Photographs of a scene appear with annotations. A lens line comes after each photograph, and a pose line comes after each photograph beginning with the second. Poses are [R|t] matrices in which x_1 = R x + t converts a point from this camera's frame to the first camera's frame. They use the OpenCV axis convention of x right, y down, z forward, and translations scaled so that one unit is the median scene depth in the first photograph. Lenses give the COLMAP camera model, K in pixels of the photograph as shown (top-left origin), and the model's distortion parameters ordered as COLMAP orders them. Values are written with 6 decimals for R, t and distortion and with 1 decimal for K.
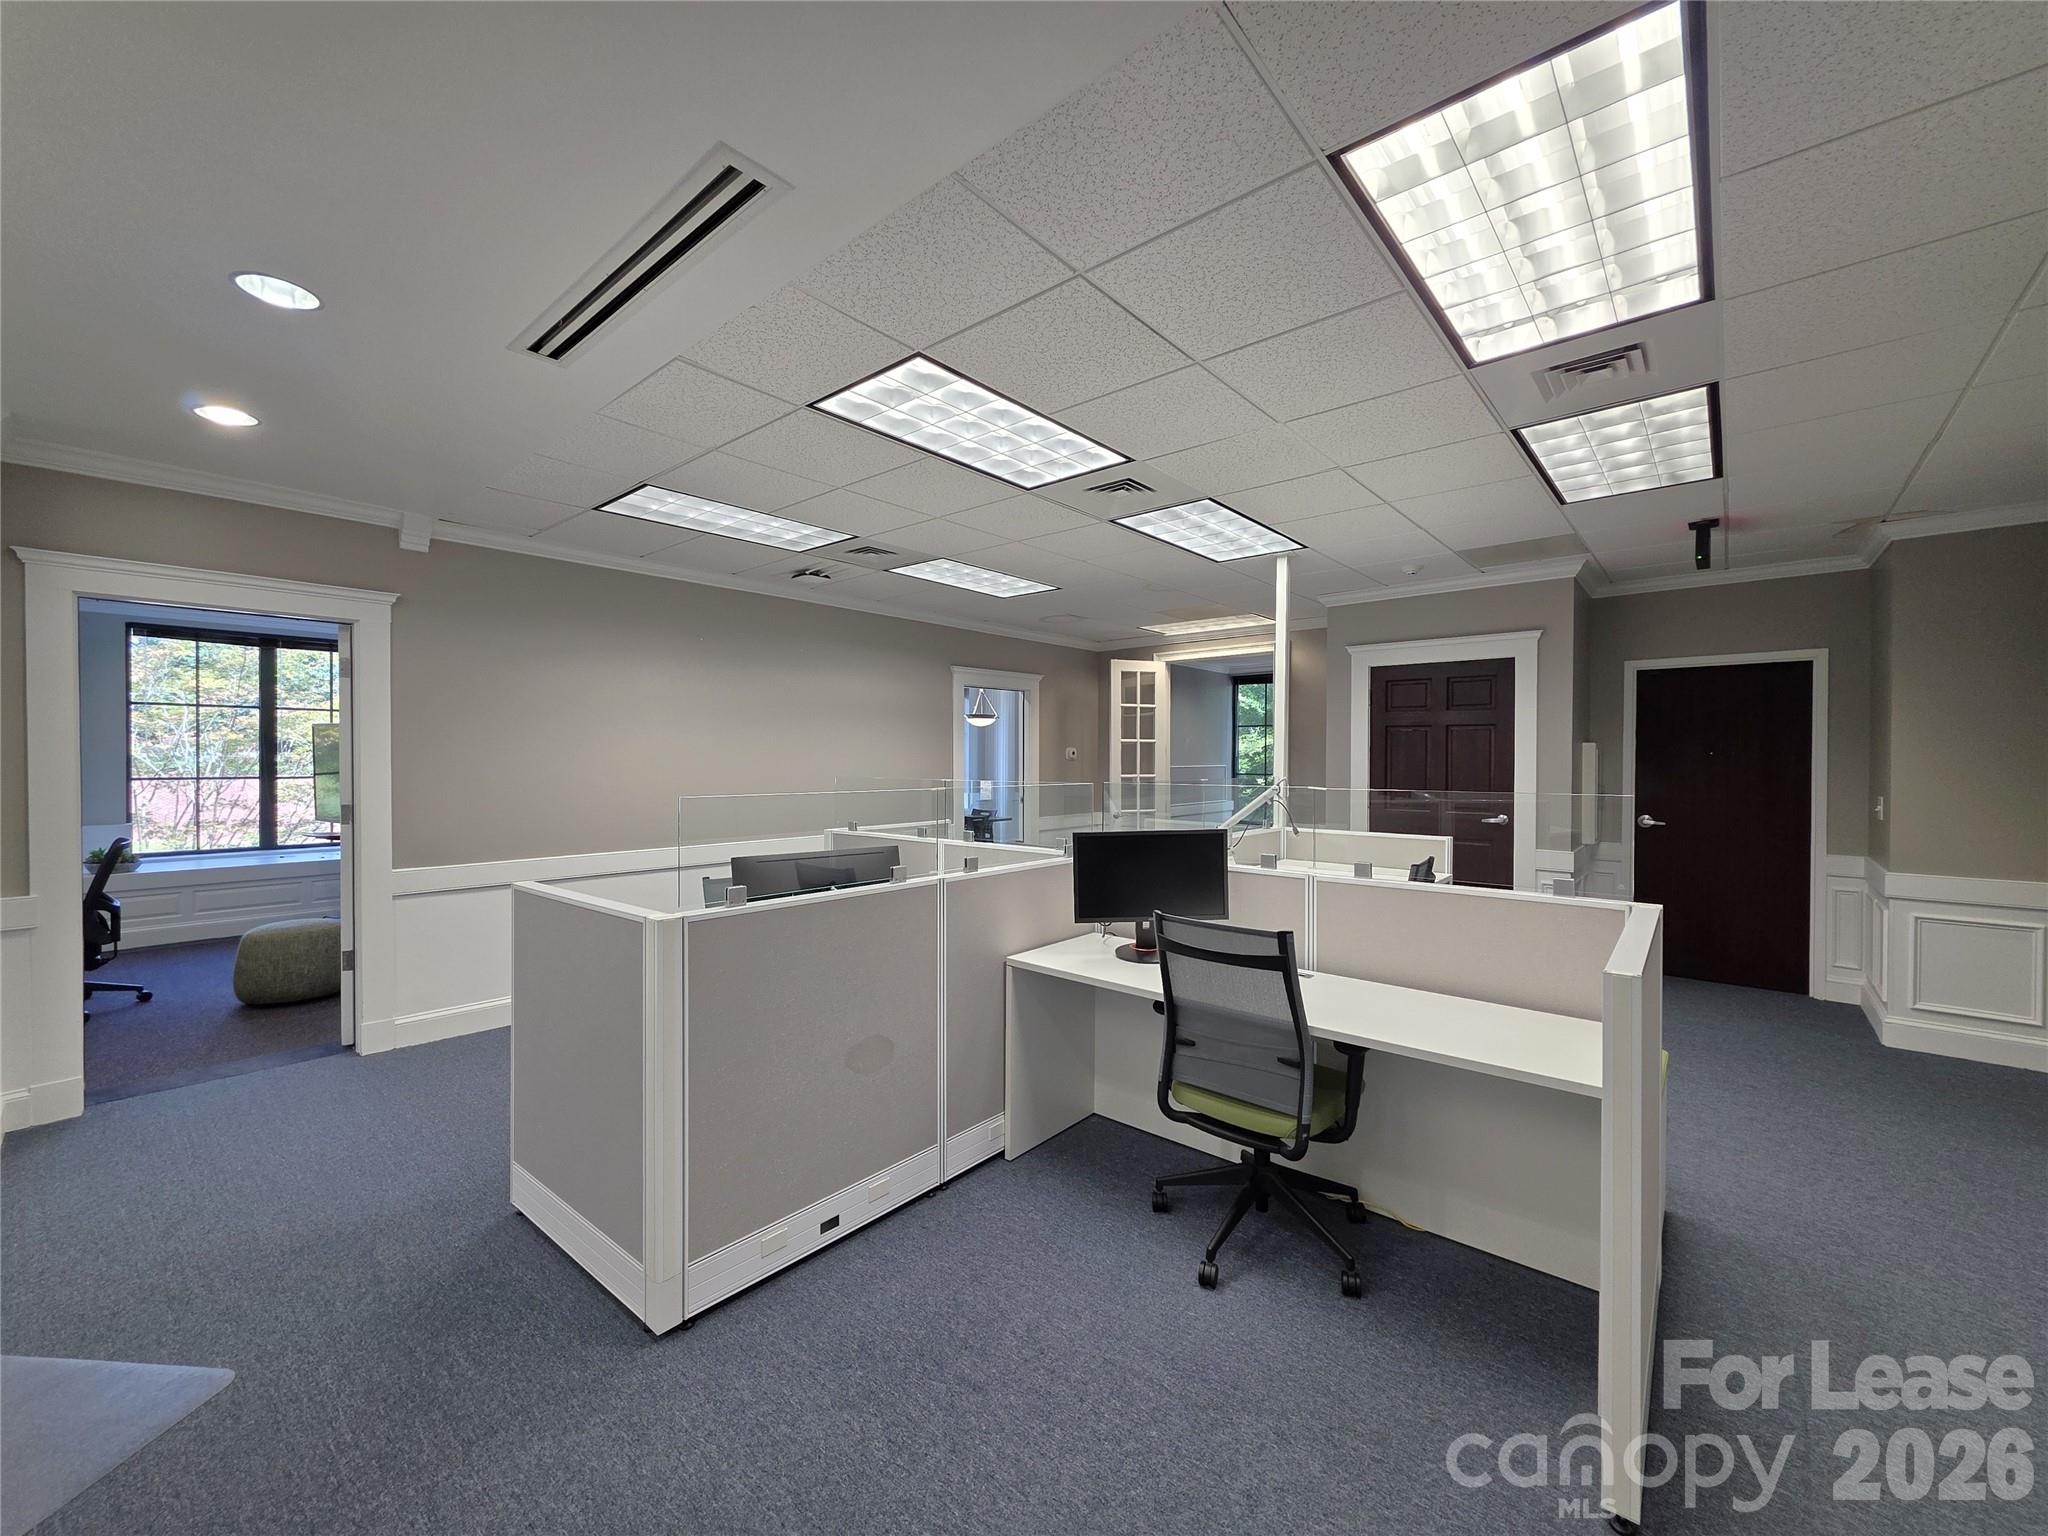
lens RADIAL K [[823.9, 0, 1018.6], [0, 823.9, 767.2], [0, 0, 1]] dist [-0.000771, -0.000561]
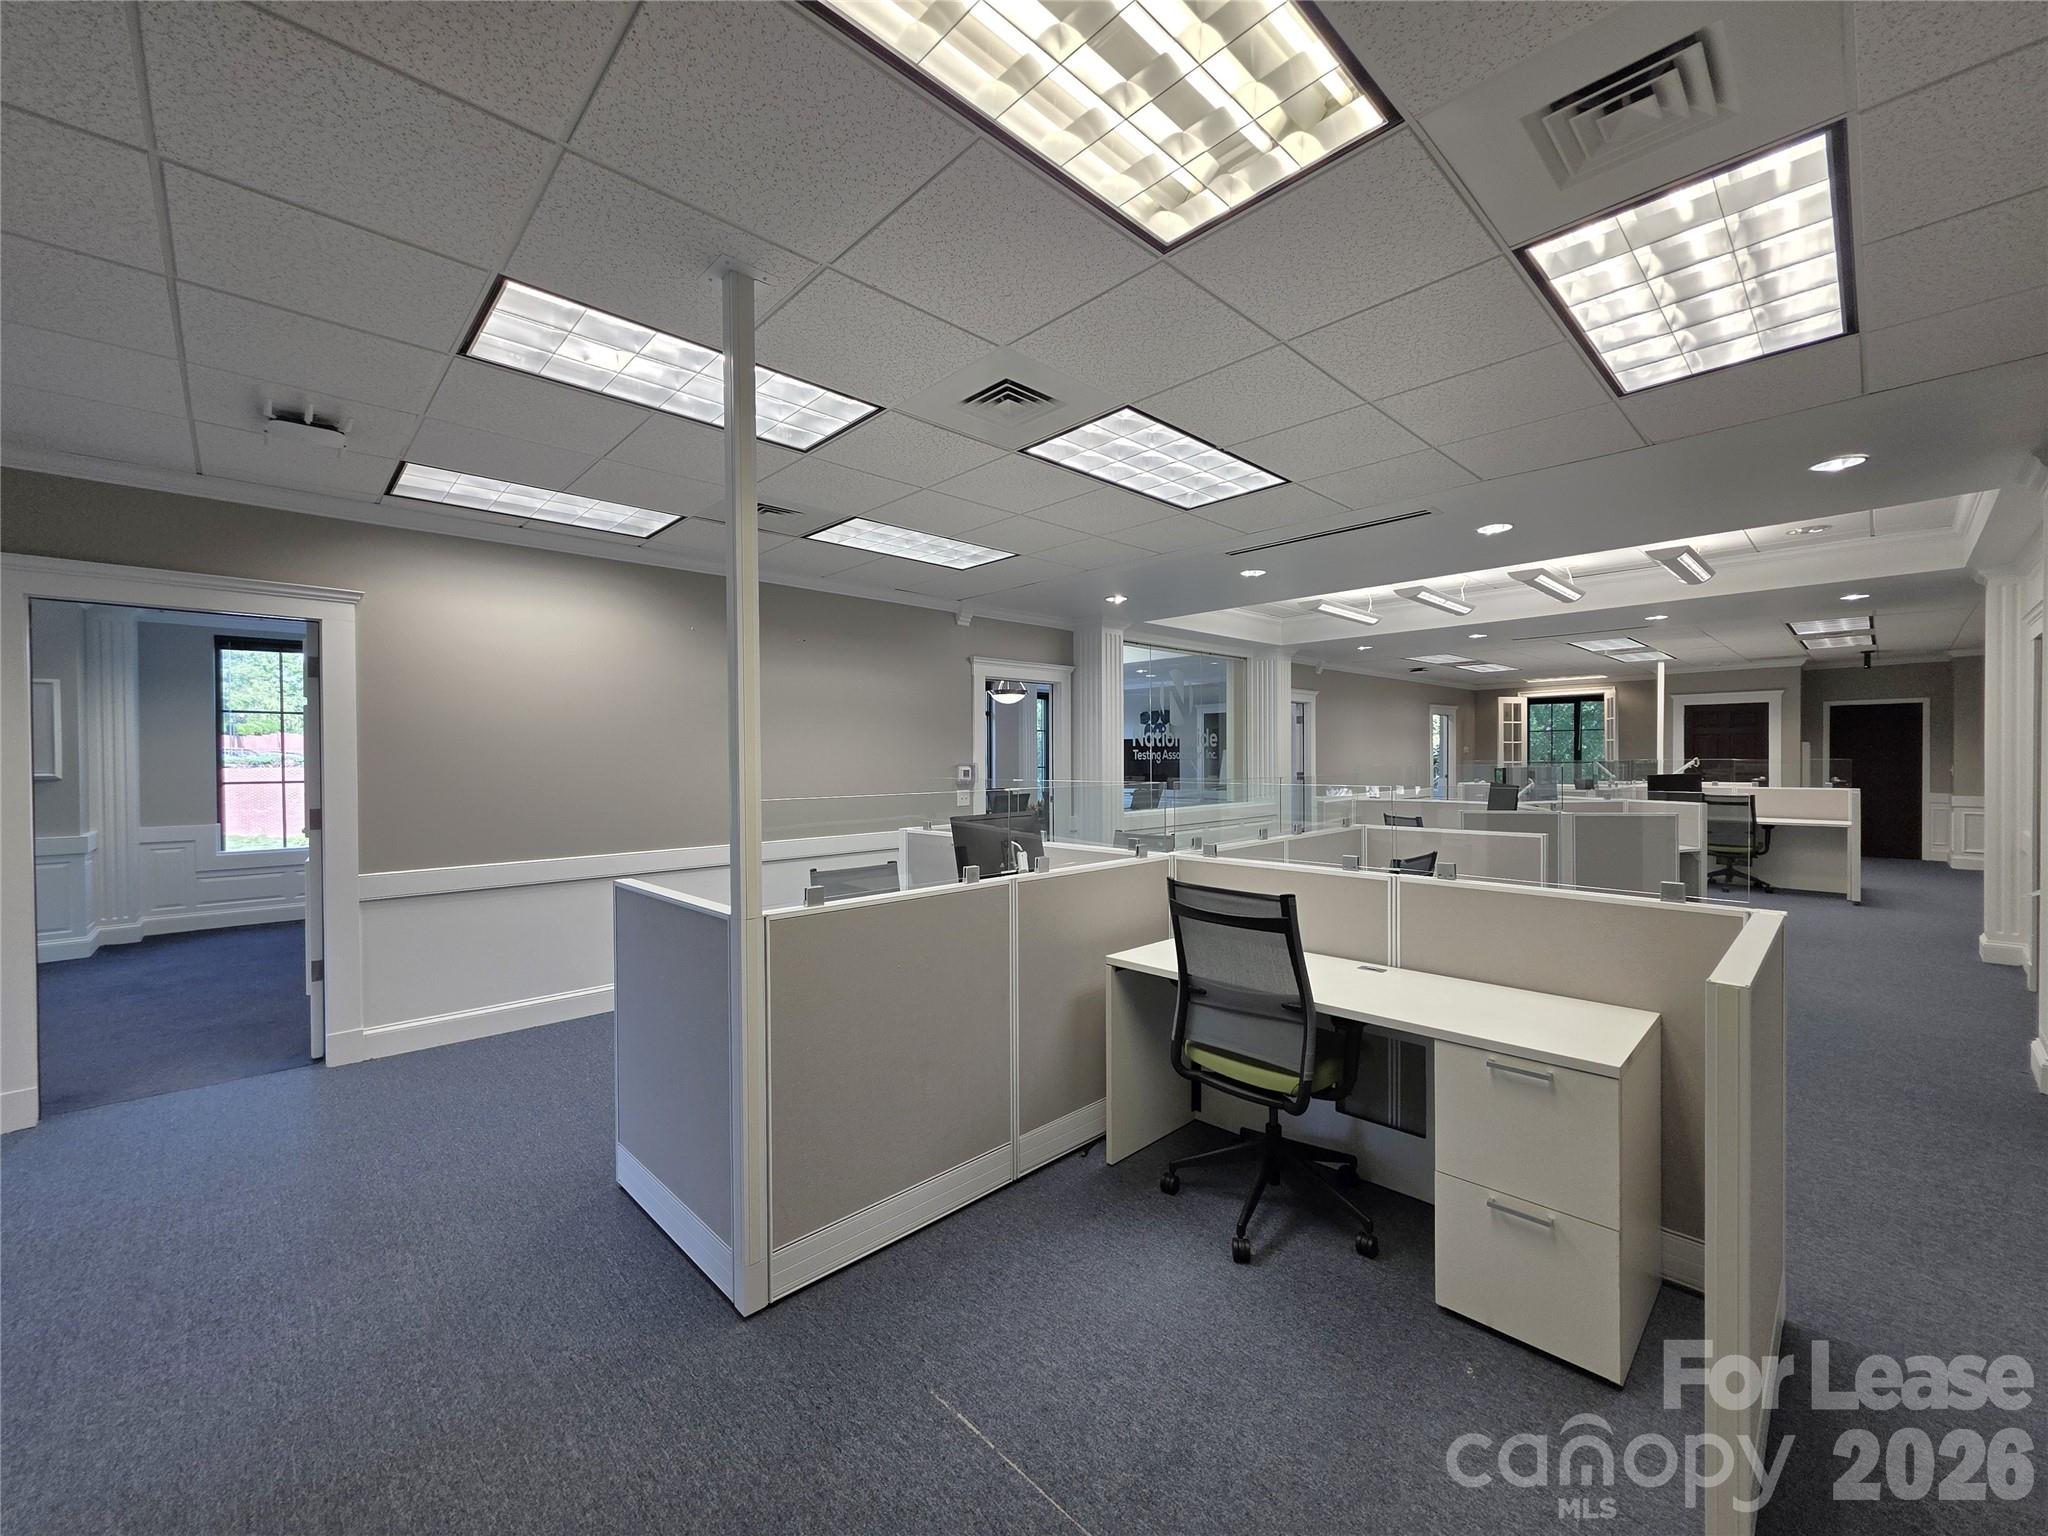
lens RADIAL K [[823.9, 0, 1035.3], [0, 823.9, 765.4], [0, 0, 1]] dist [-0.000771, -0.000561]
pose [[0.996681, -0.012181, -0.080495, -0.222779], [0.012735, 0.999899, 0.006371, -0.002228], [0.080409, -0.007375, 0.996735, -0.252719]]
